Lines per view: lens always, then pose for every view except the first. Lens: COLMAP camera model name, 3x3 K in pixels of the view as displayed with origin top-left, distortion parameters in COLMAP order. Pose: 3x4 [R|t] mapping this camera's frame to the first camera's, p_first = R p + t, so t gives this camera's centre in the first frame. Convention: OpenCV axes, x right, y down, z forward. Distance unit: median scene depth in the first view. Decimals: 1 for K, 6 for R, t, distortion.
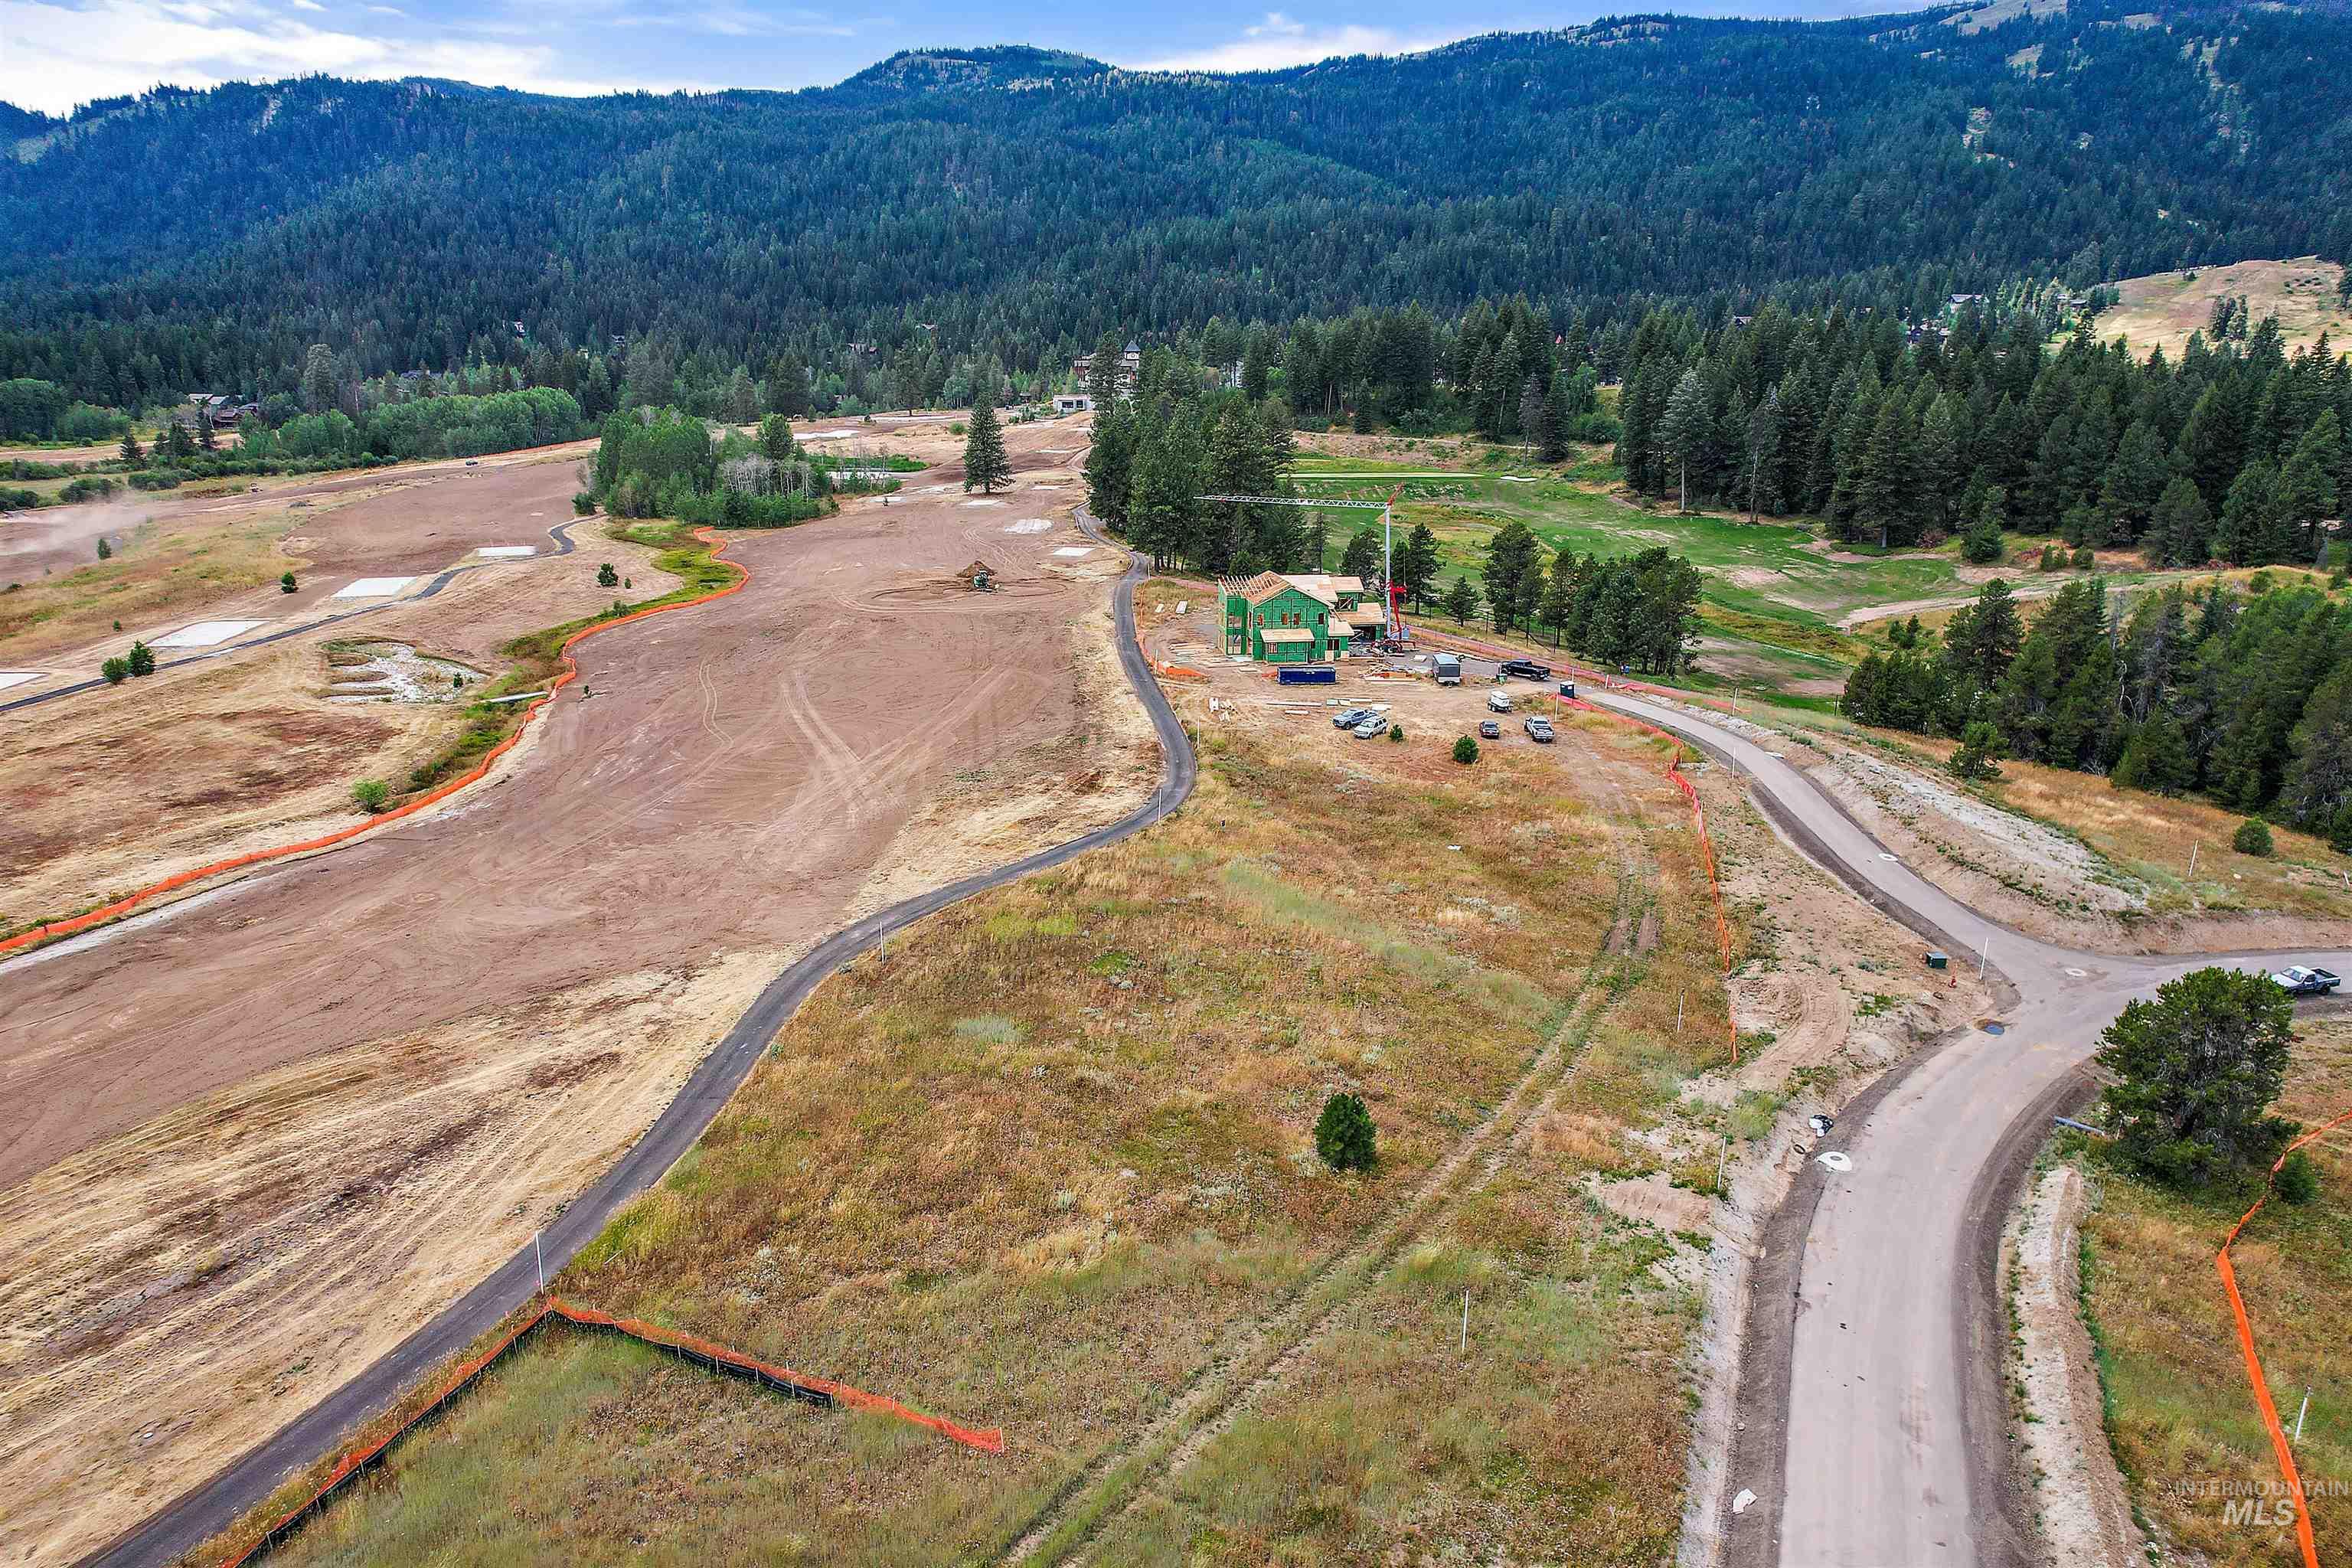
lens RADIAL K [[1540.5, 0, 1174.1], [0, 1540.5, 808.5], [0, 0, 1]] dist [-0.083721, 0.080828]
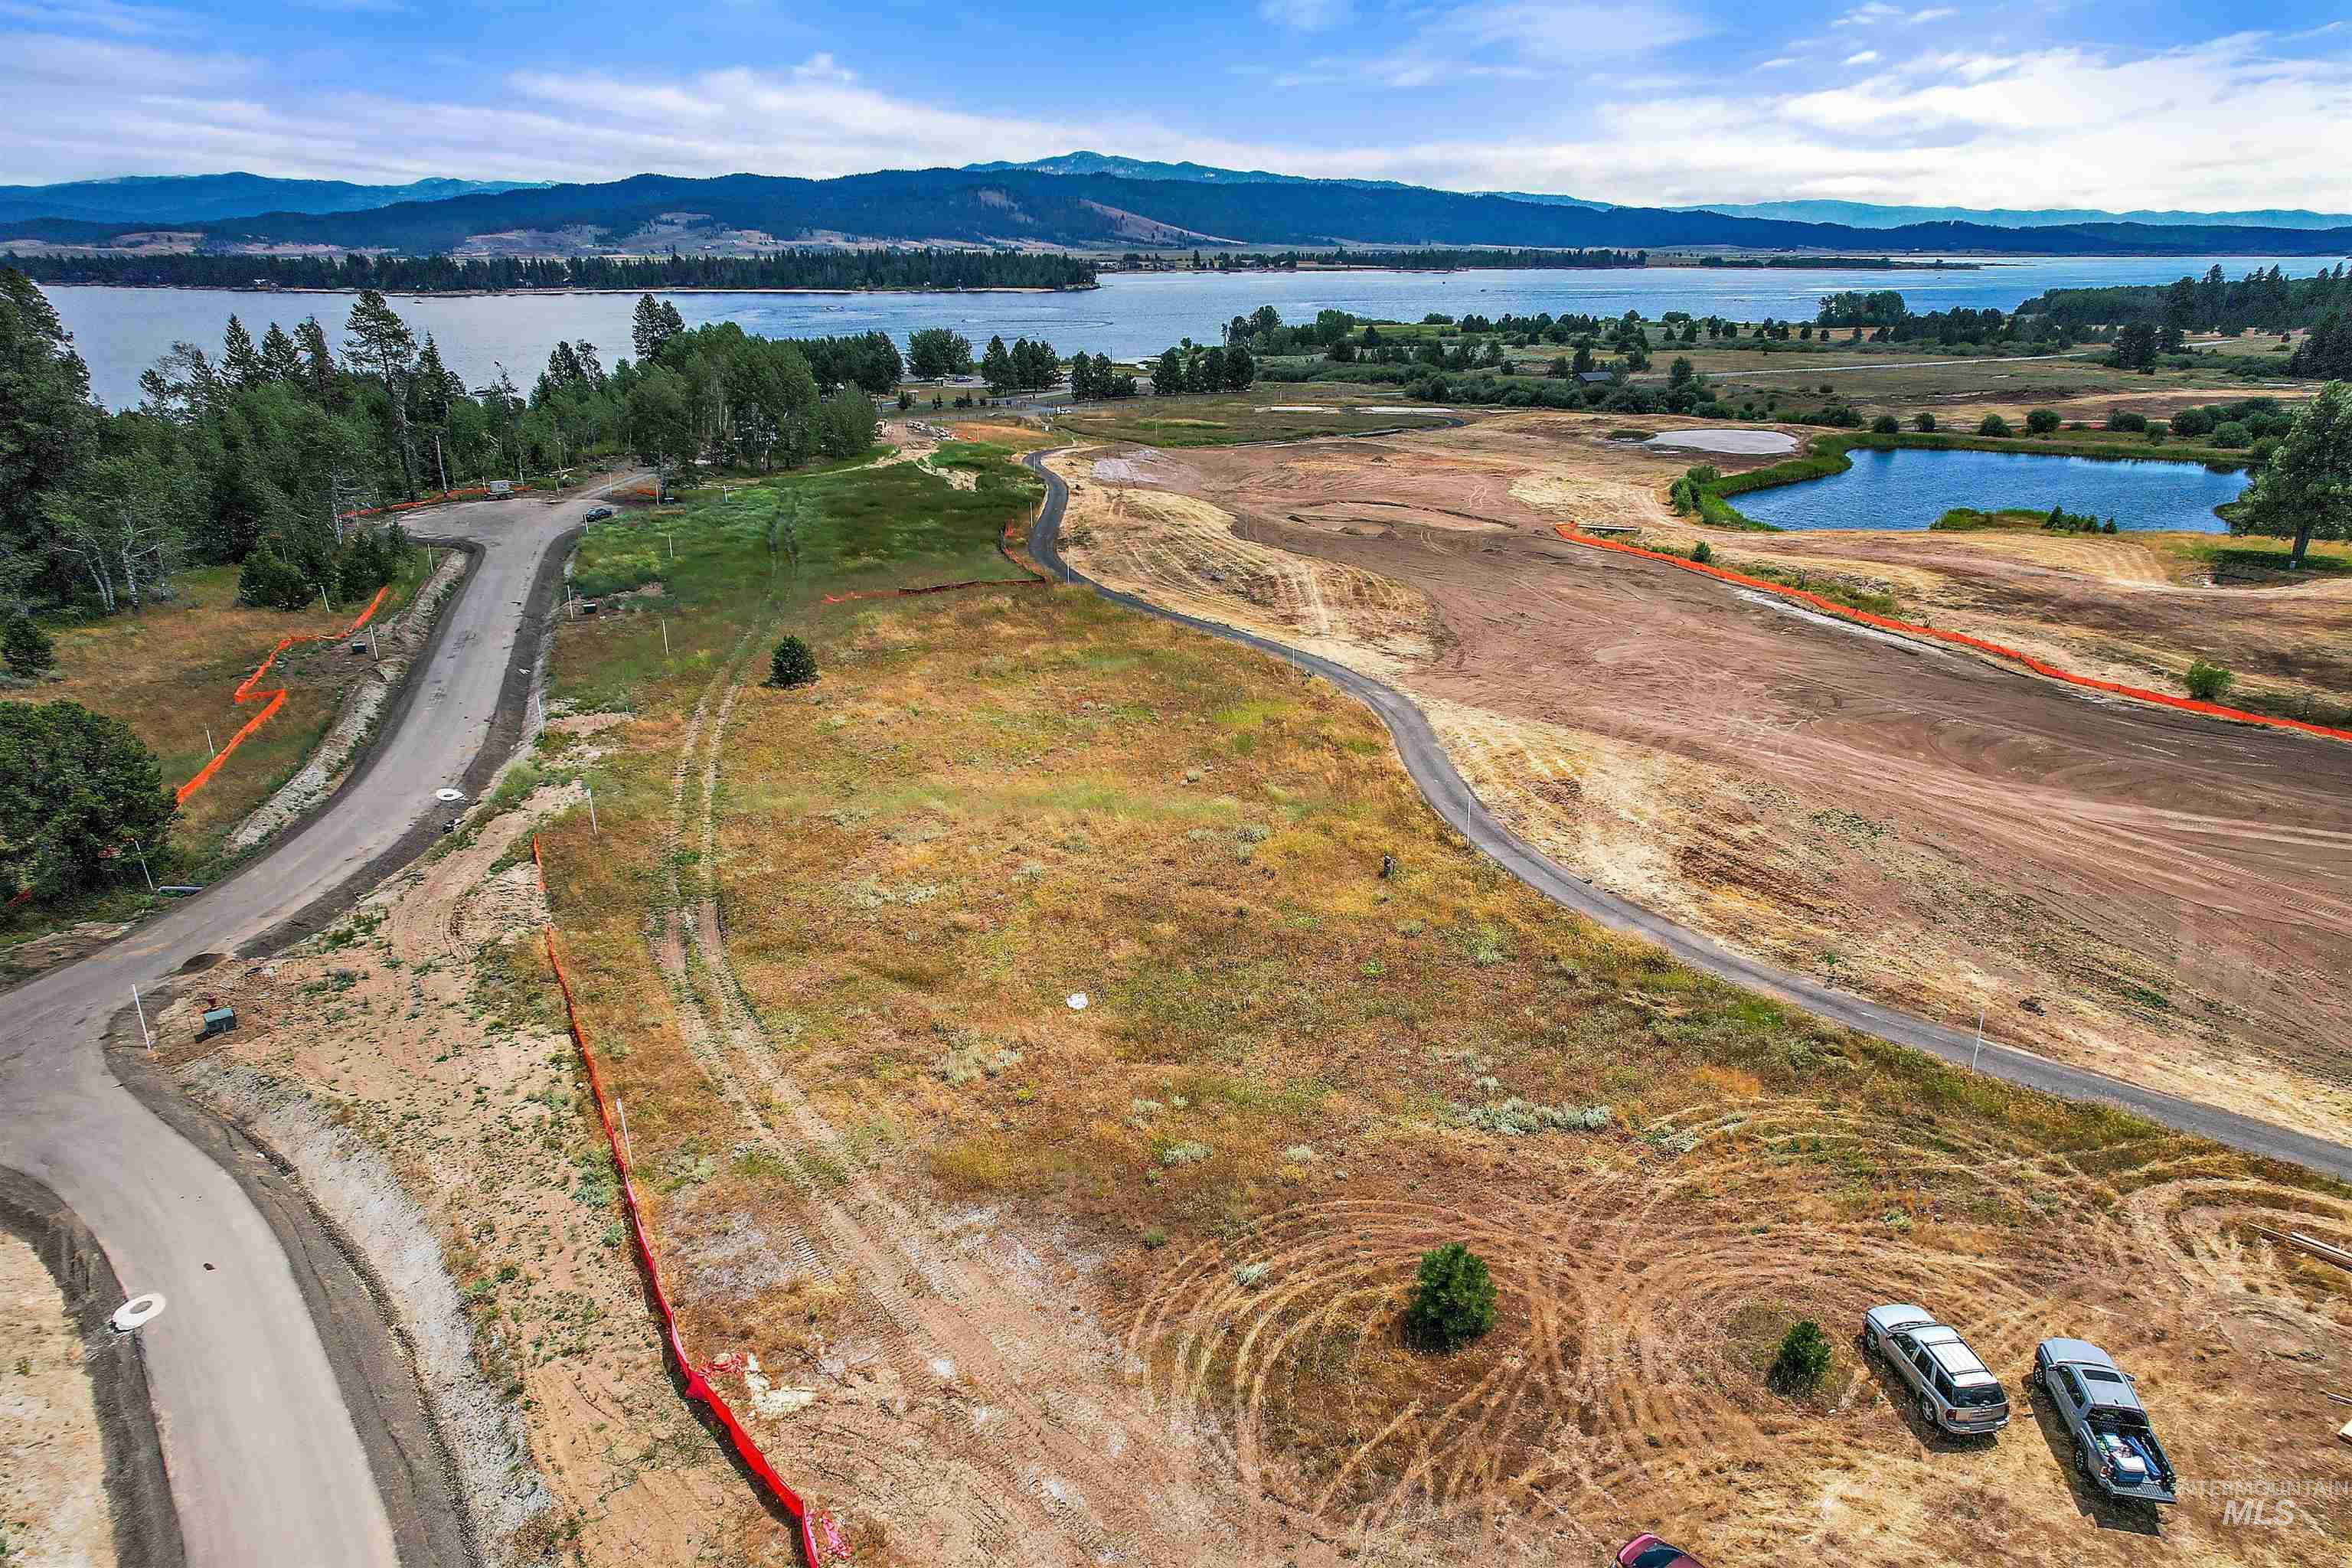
lens RADIAL K [[1500.8, 0, 1174.1], [0, 1500.8, 806.0], [0, 0, 1]] dist [-0.078860, 0.073409]
pose [[-0.744541, 0.234004, -0.625221, 0.243655], [-0.188756, 0.824544, 0.533384, -0.163384], [0.640336, 0.515140, -0.569737, 0.669455]]
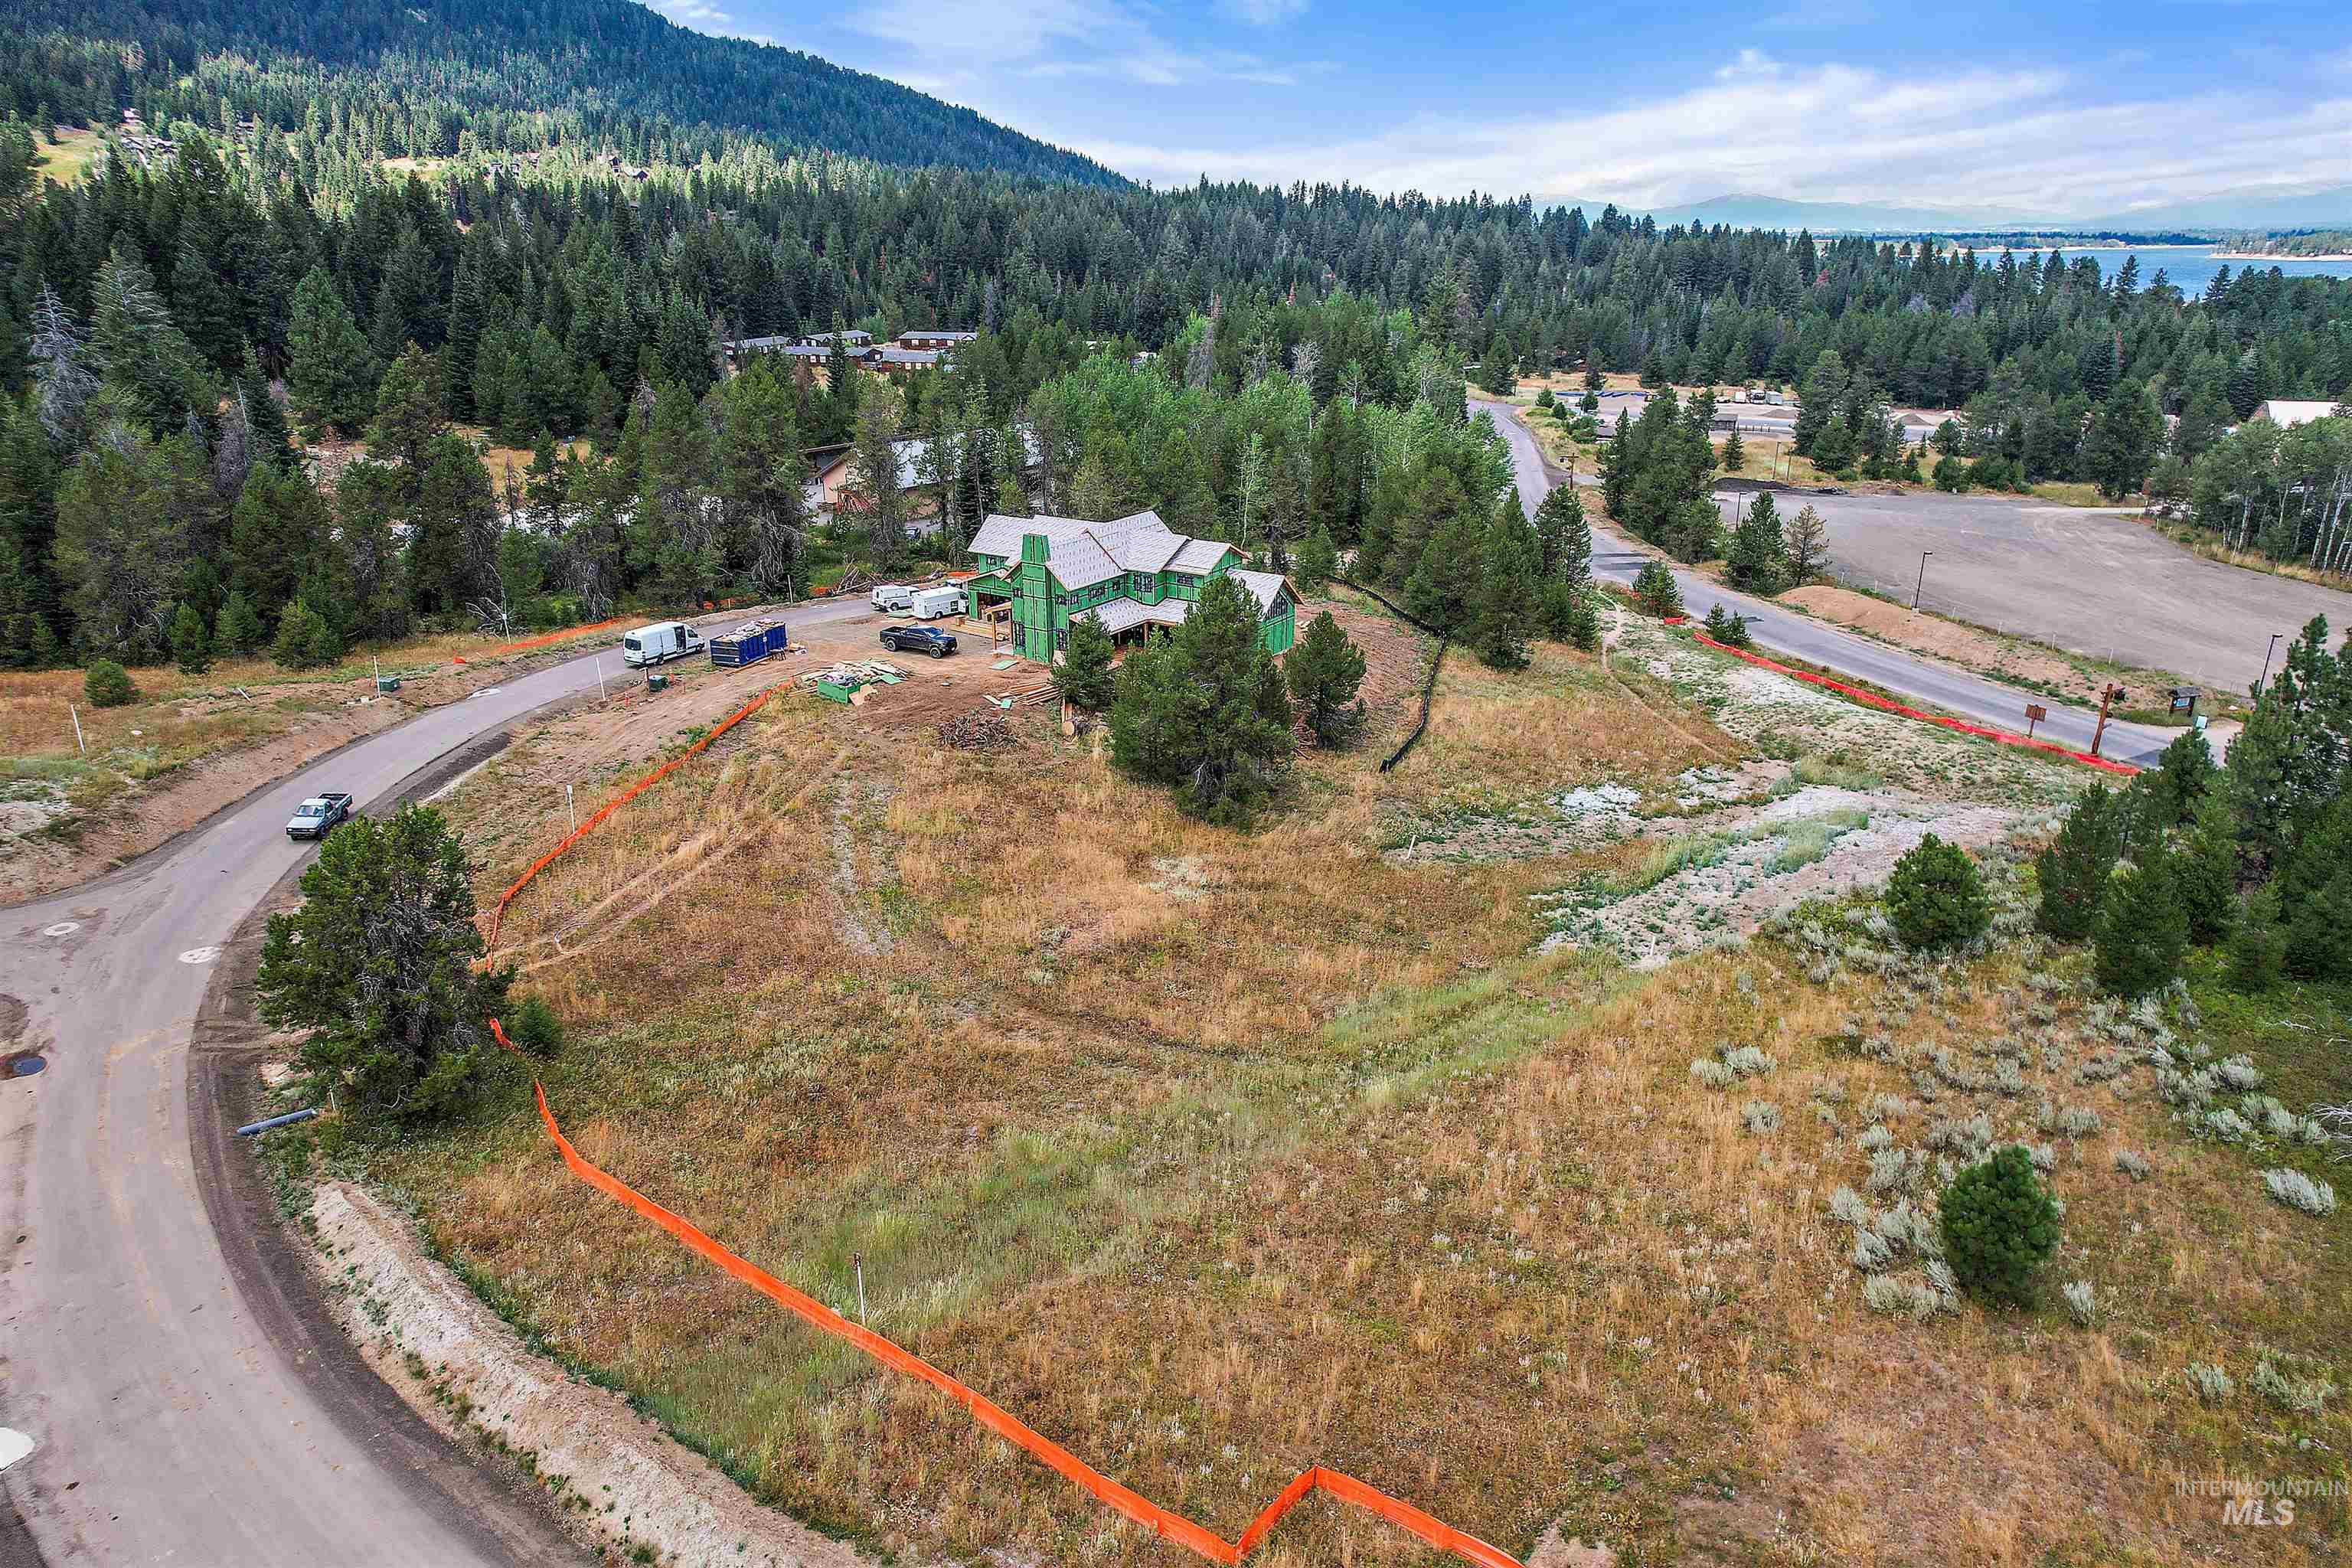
lens RADIAL K [[1508.5, 0, 1175.5], [0, 1508.5, 793.5], [0, 0, 1]] dist [-0.091547, 0.090289]
pose [[0.169322, -0.355970, 0.919030, 0.041026], [0.280829, 0.911263, 0.301222, -0.002372], [-0.944704, 0.207087, 0.254263, 0.147425]]
